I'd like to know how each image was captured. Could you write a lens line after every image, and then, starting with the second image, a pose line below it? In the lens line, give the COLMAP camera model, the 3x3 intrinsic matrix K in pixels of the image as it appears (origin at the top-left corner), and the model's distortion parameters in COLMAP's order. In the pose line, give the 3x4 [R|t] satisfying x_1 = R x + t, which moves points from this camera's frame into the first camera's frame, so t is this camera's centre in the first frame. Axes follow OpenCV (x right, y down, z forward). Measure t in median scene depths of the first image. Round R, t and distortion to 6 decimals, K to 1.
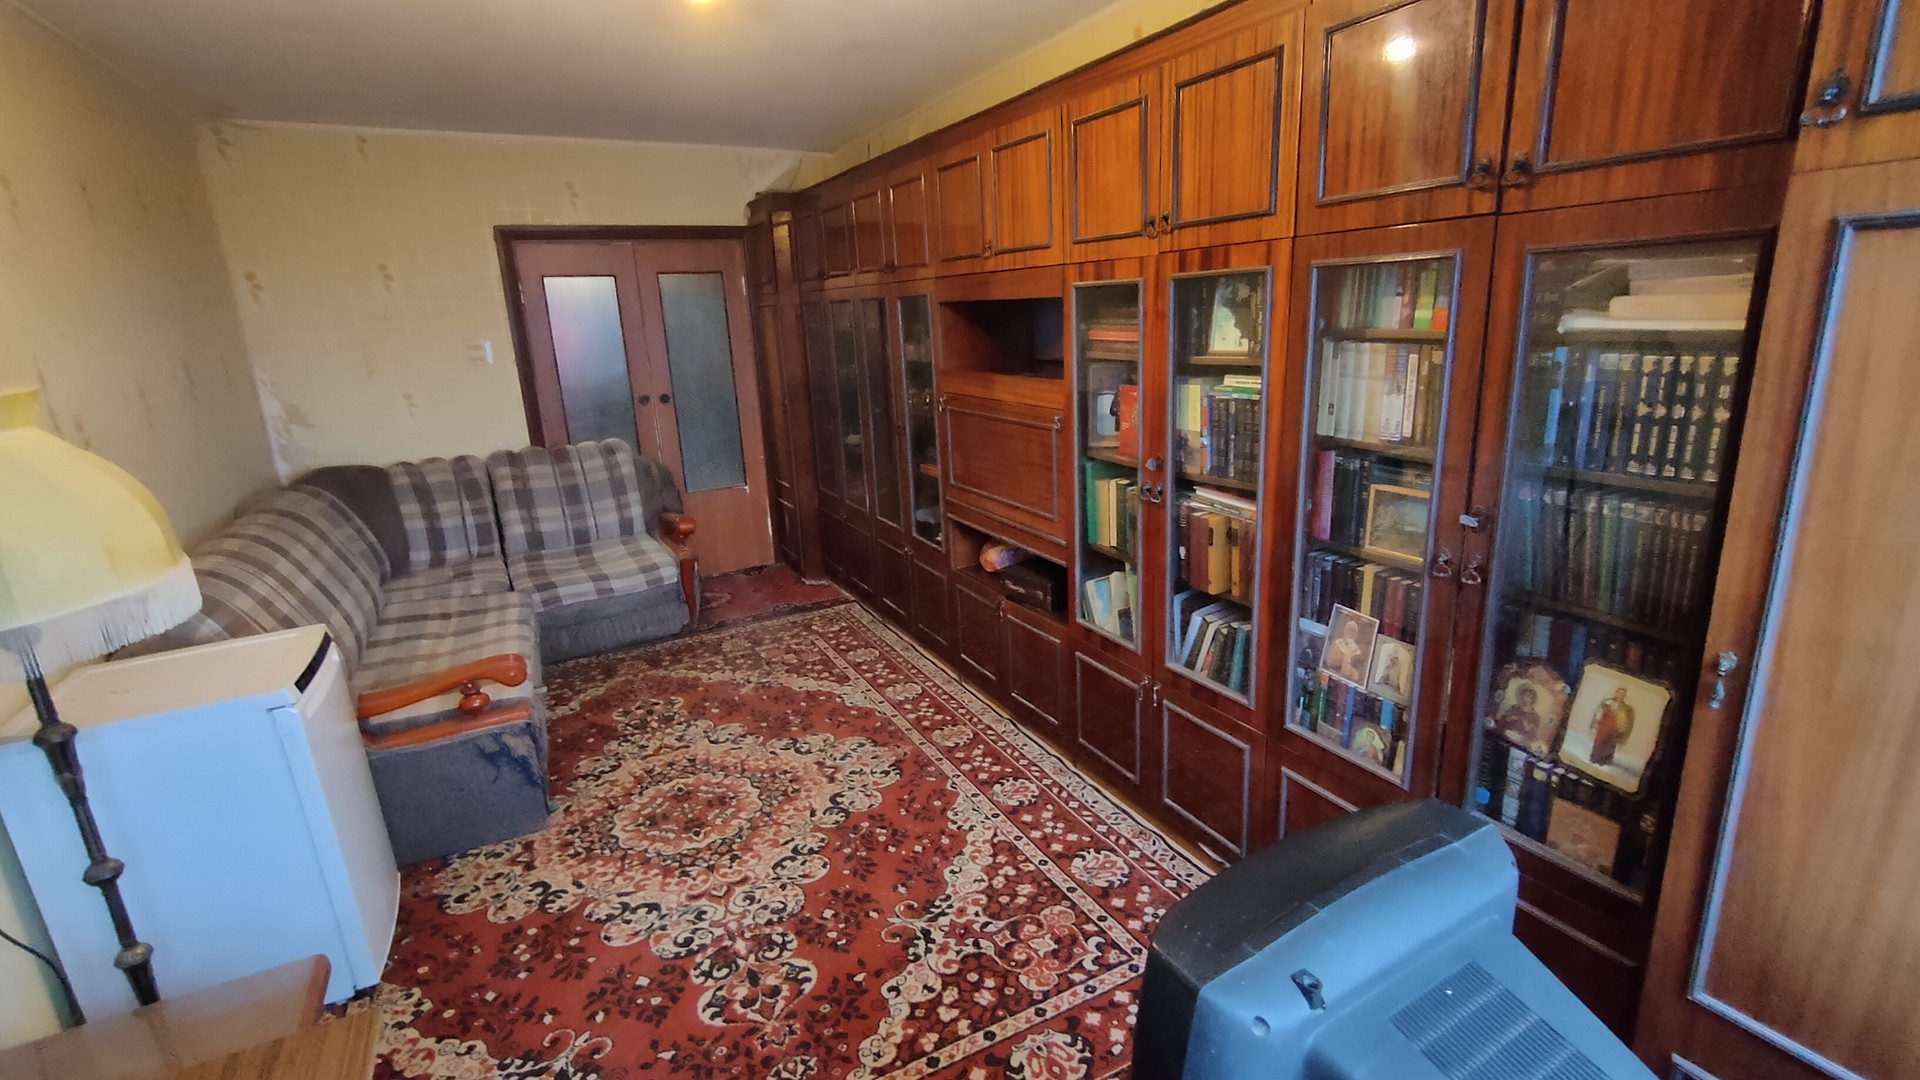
lens RADIAL K [[868.9, 0, 962.6], [0, 868.9, 537.9], [0, 0, 1]] dist [0.003811, -0.001882]
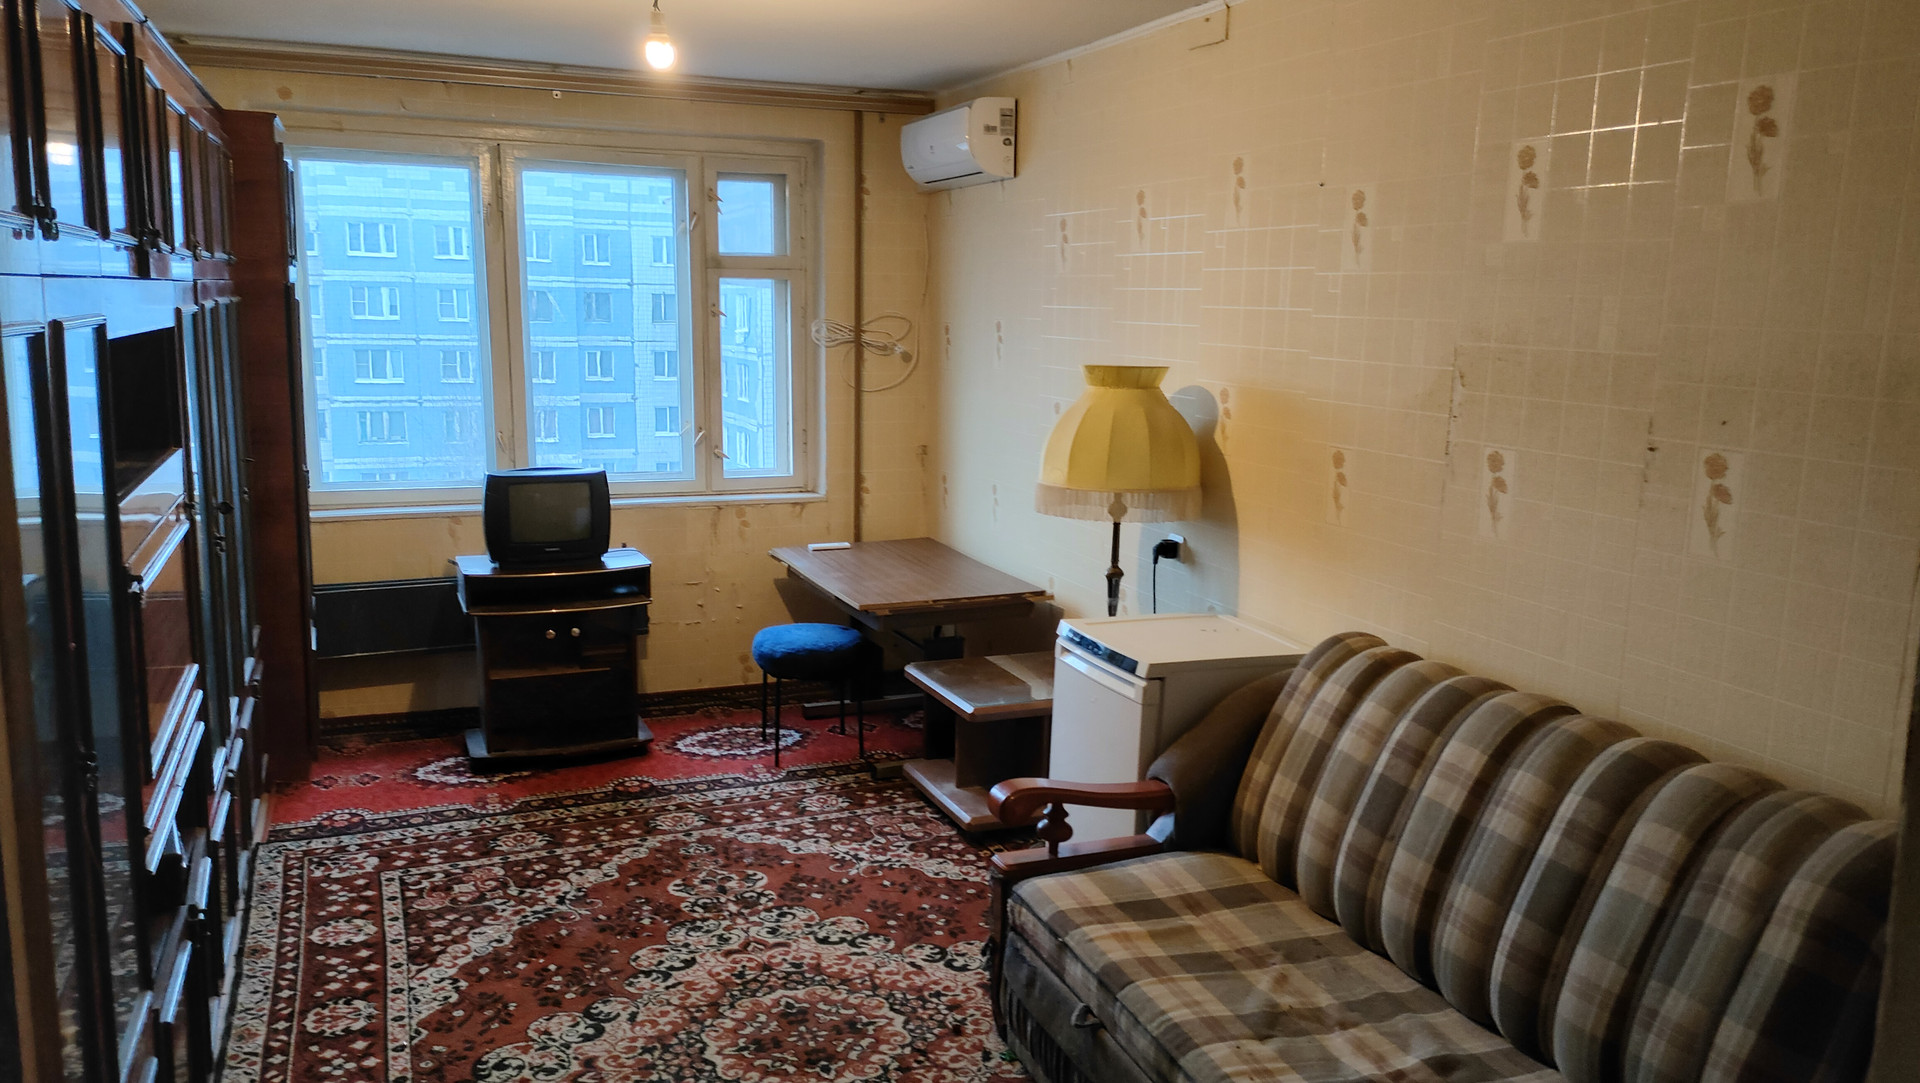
lens RADIAL K [[1391.3, 0, 959.4], [0, 1391.3, 540.3], [0, 0, 1]] dist [0.038132, -0.035573]
pose [[-0.996213, 0.001187, 0.086937, -0.609265], [0.036971, 0.910789, 0.411213, -0.570482], [-0.078693, 0.412870, -0.907384, 2.096860]]
